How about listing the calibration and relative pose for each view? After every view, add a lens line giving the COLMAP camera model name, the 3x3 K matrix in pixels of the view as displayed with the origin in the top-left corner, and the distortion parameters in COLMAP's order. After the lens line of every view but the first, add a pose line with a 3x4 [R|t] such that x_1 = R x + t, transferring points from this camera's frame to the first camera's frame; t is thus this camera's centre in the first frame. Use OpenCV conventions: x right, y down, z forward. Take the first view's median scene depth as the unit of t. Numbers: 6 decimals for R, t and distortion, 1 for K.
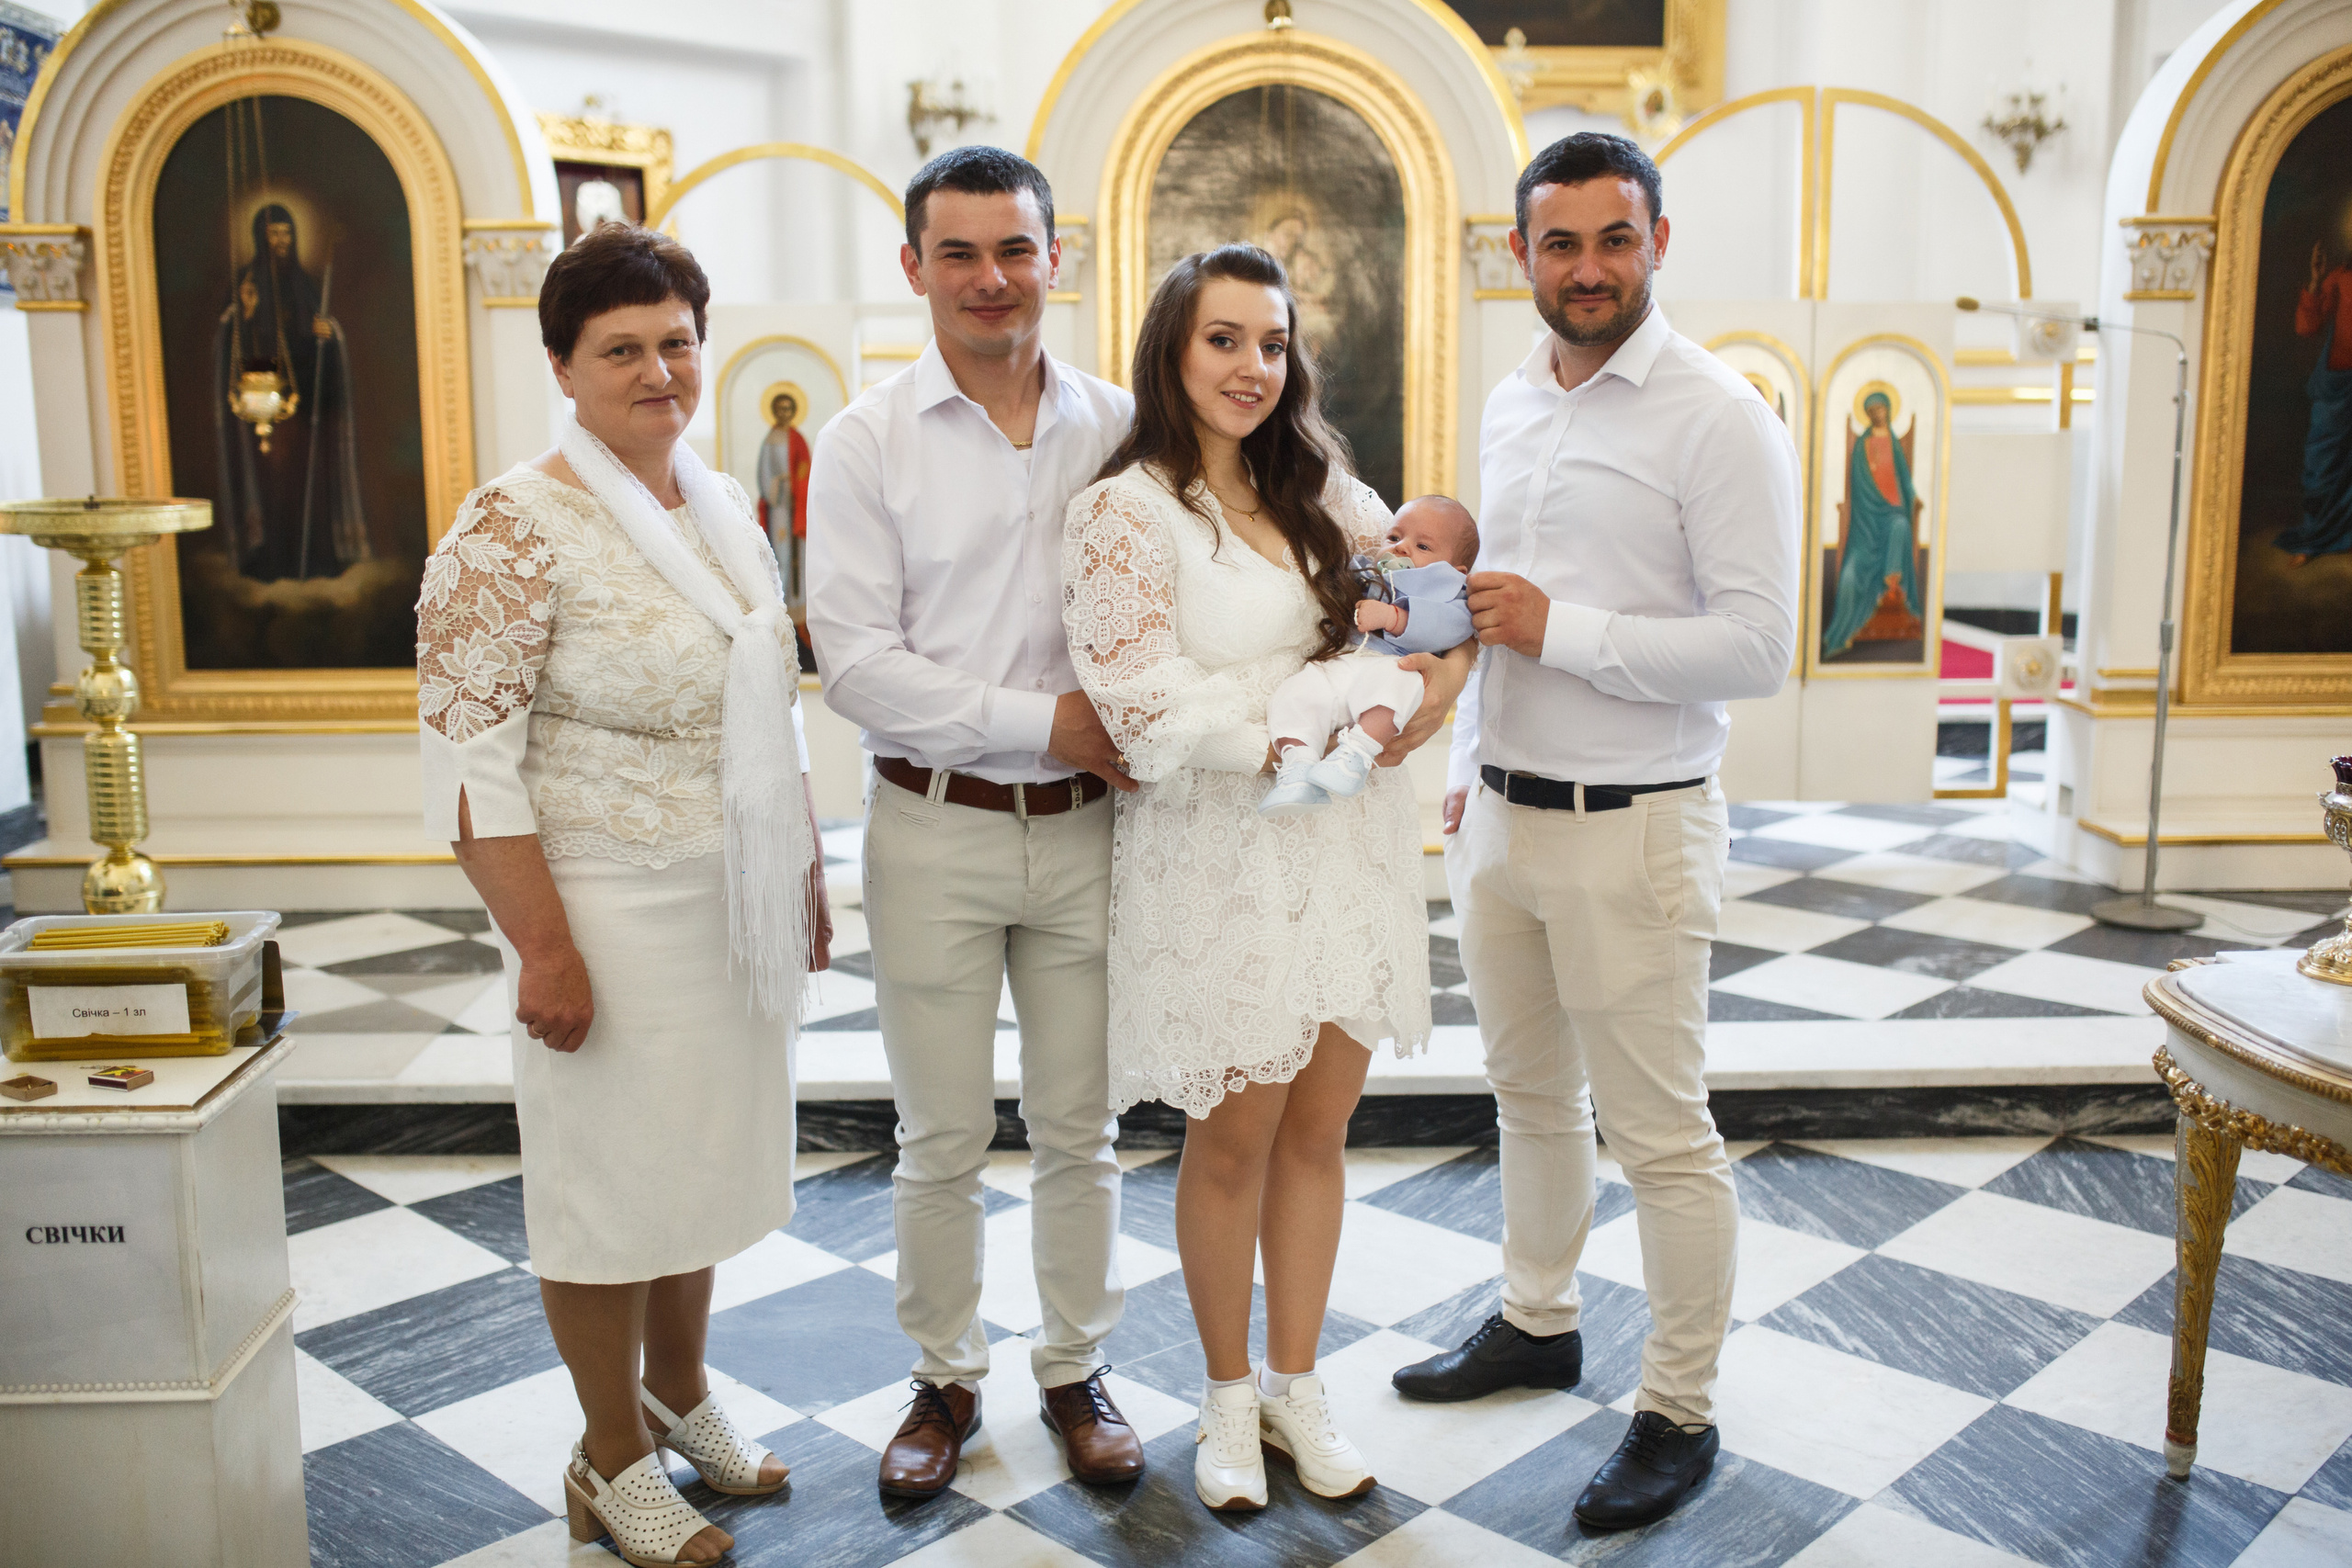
lens RADIAL K [[2228.1, 0, 1176.0], [0, 2228.1, 784.0], [0, 0, 1]] dist [-0.070031, 0.103744]
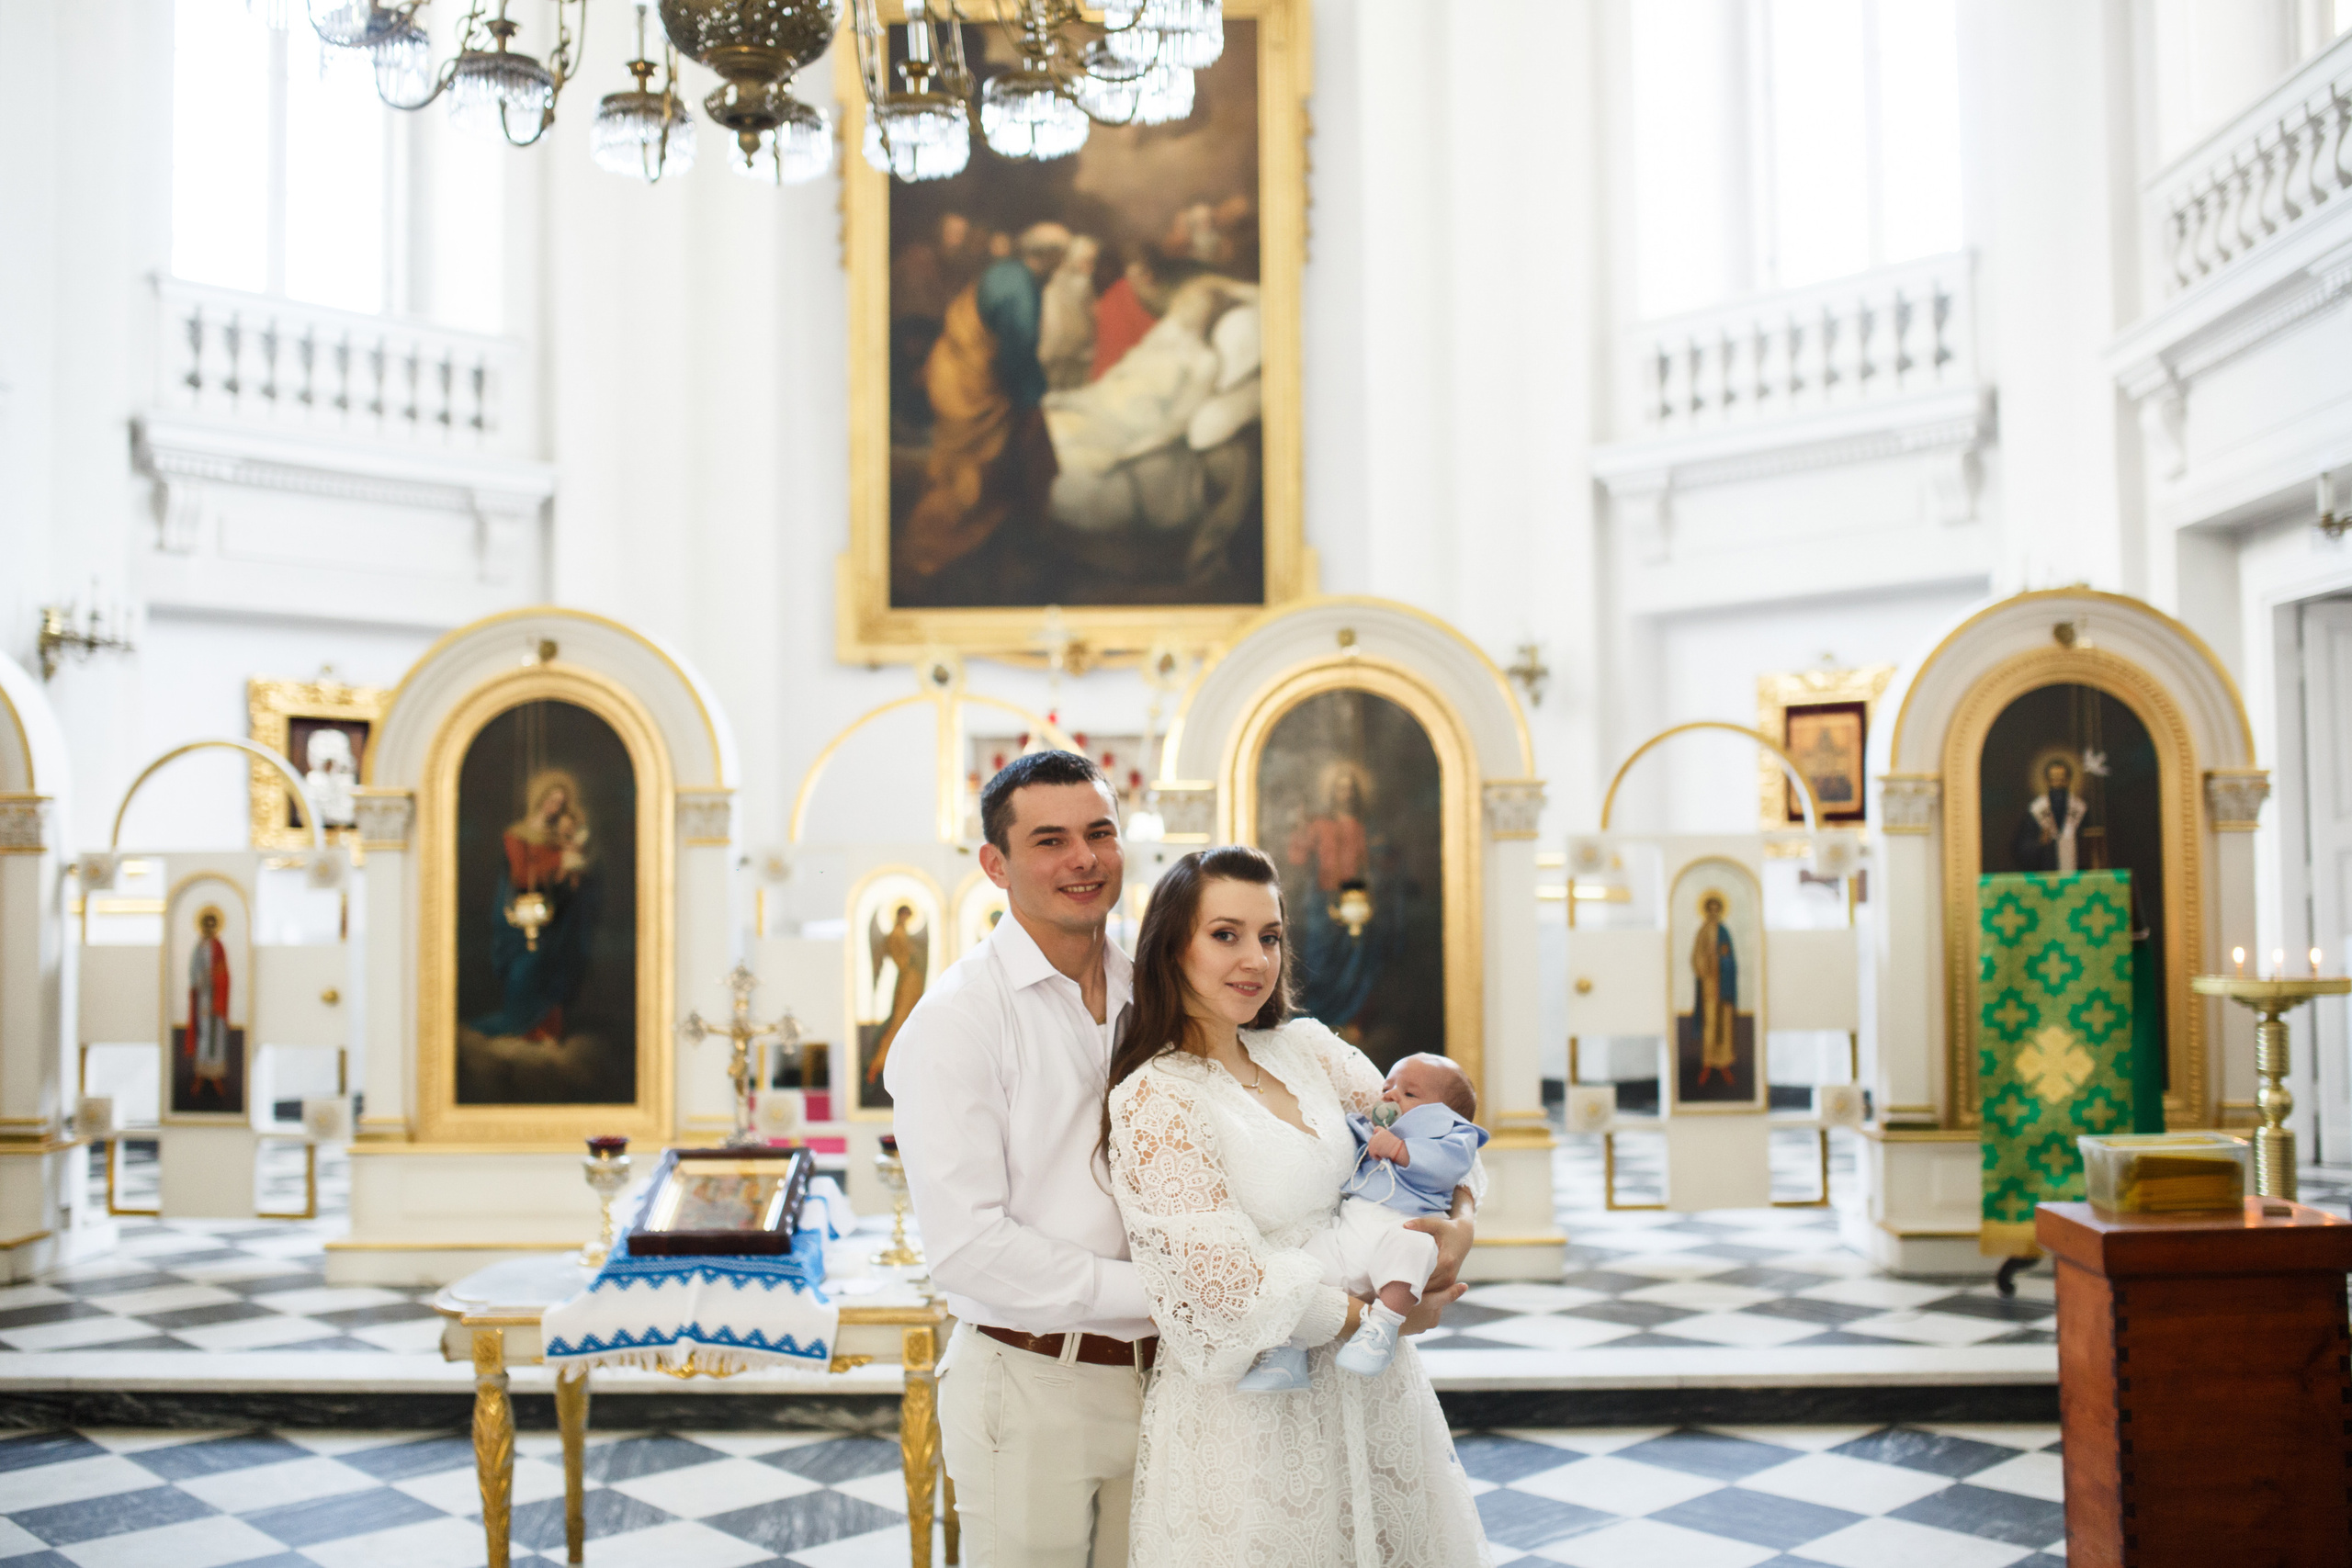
lens RADIAL K [[2265.7, 0, 1176.0], [0, 2265.7, 784.0], [0, 0, 1]] dist [-0.077776, 0.111112]
pose [[0.998688, -0.006170, -0.050842, 0.663312], [-0.004819, 0.976992, -0.213223, 0.058079], [0.050988, 0.213189, 0.975680, -0.487477]]
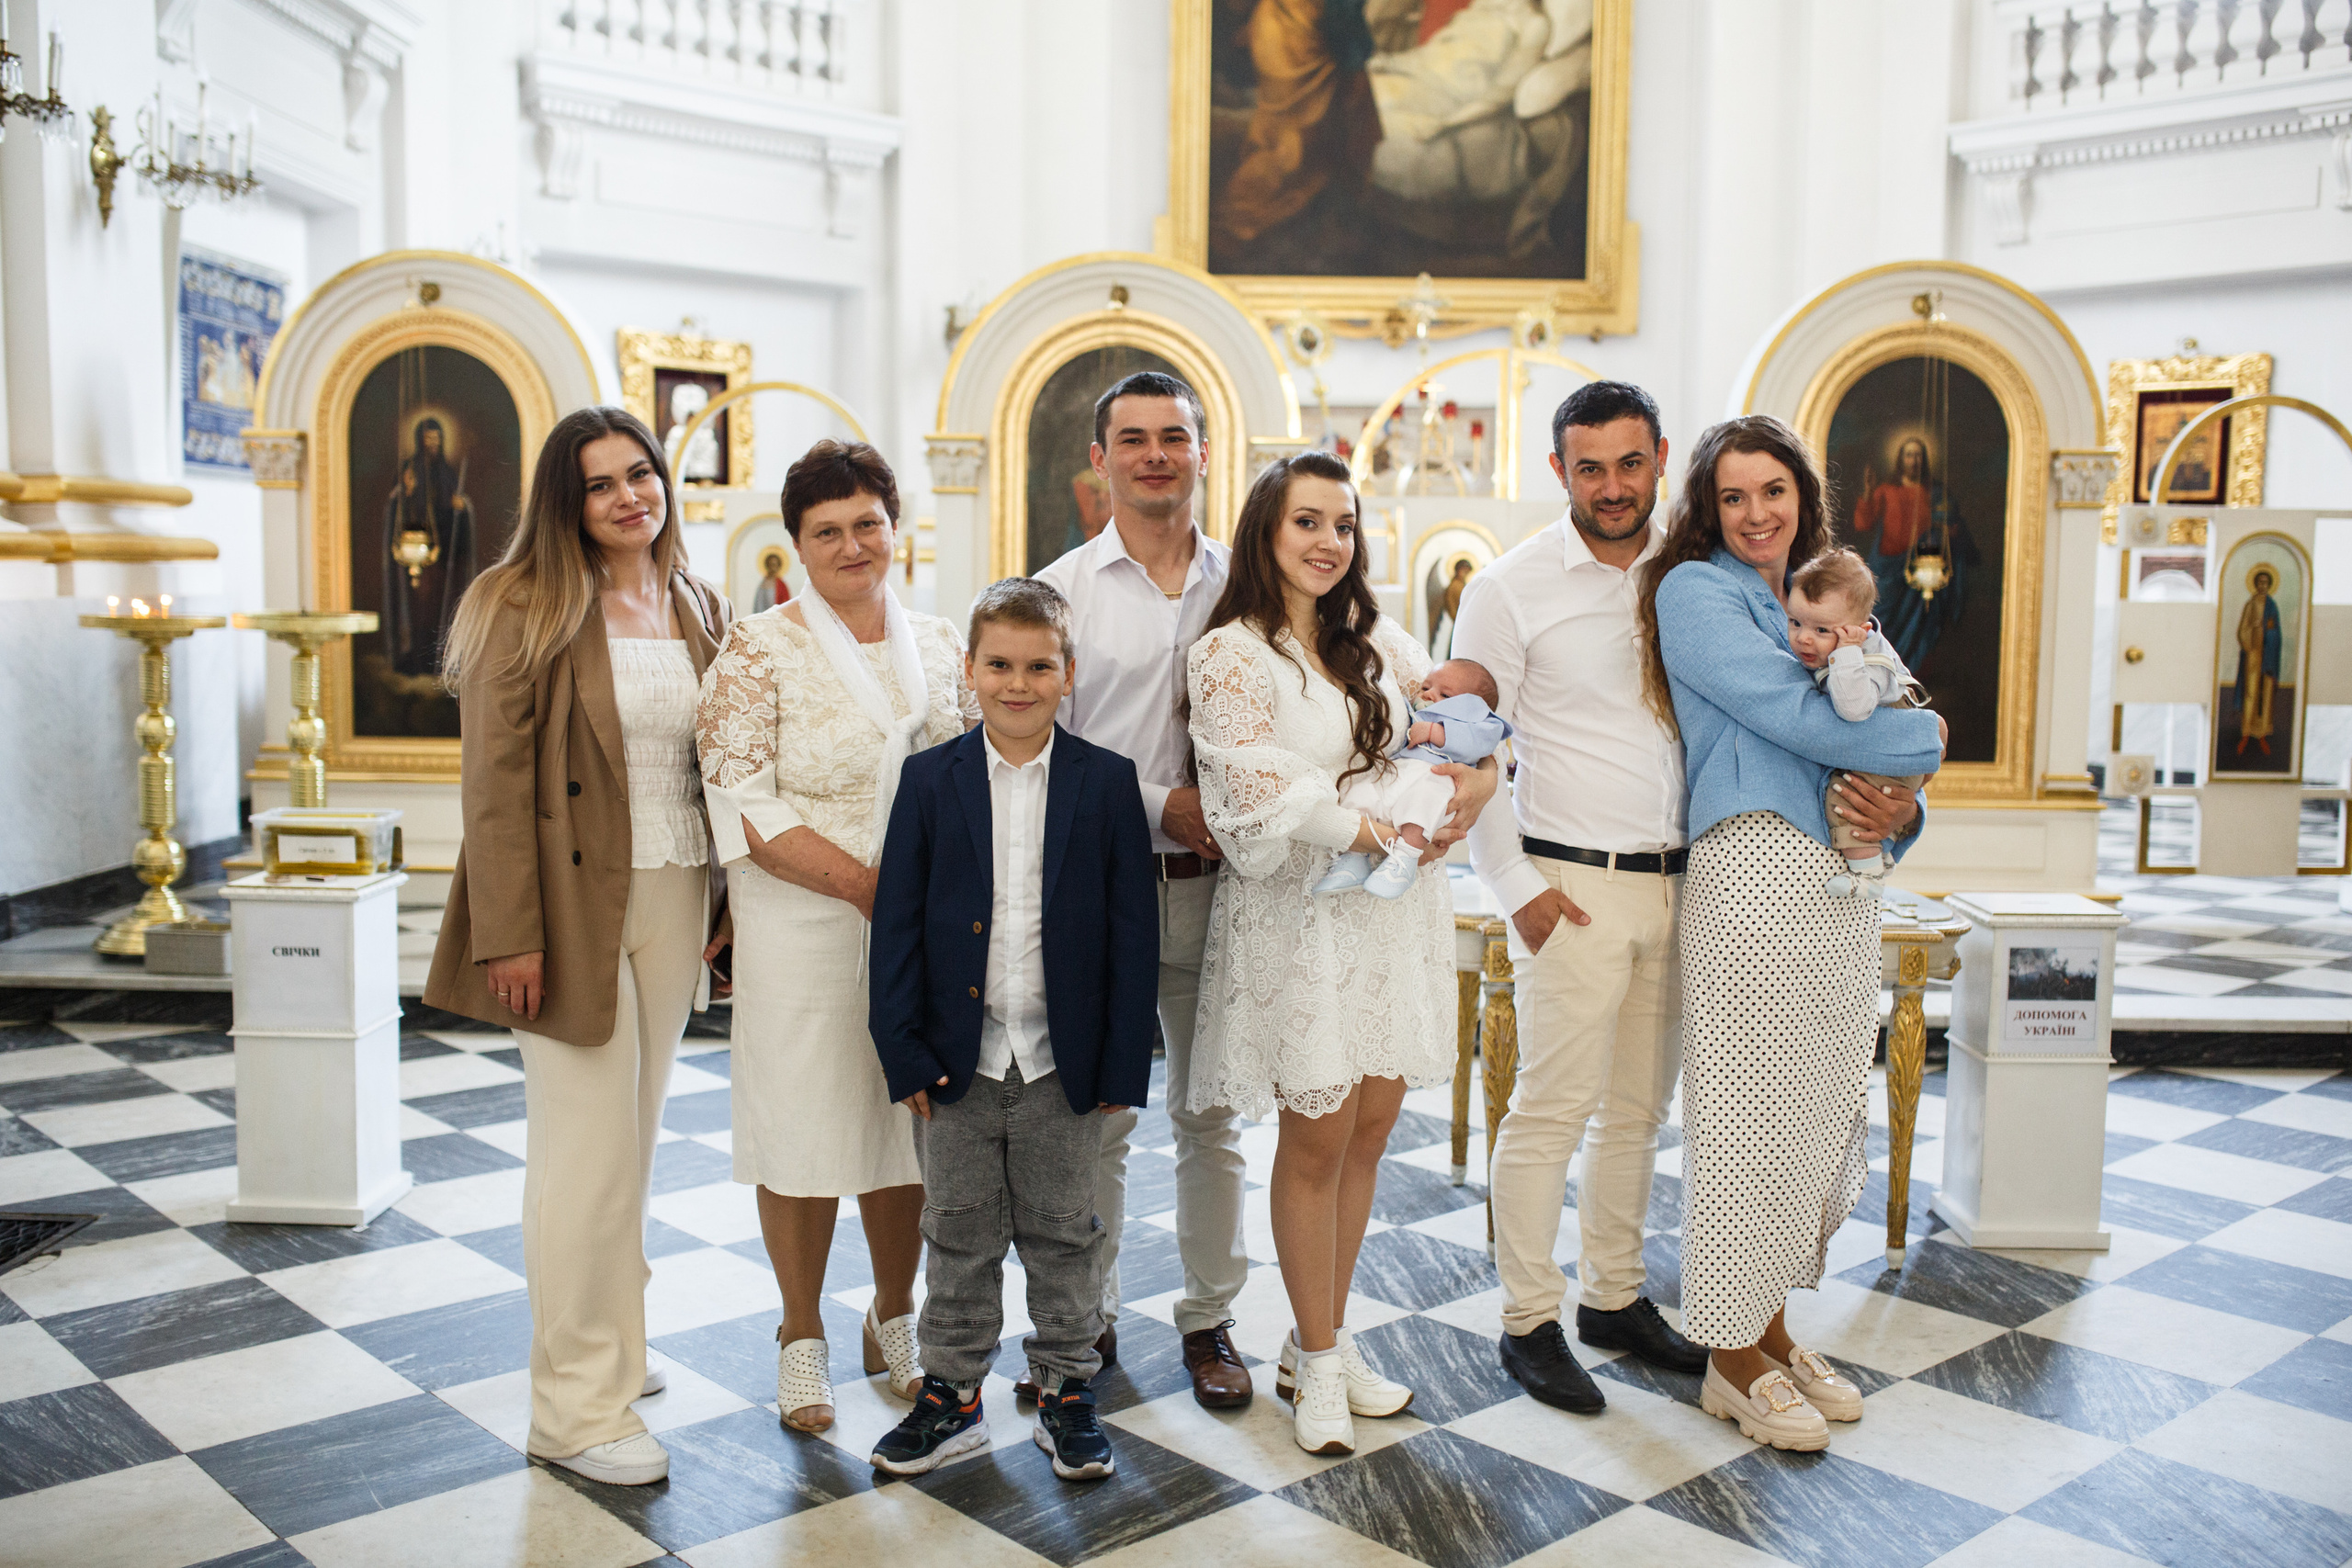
lens RADIAL K [[2228.1, 0, 1176.0], [0, 2228.1, 784.0], [0, 0, 1]] dist [-0.070031, 0.103744]
pose [[0.997923, 0.024053, -0.059754, 0.222064], [-0.028480, 0.996824, -0.074373, 0.091750], [0.057775, 0.075921, 0.995439, -0.514511]]
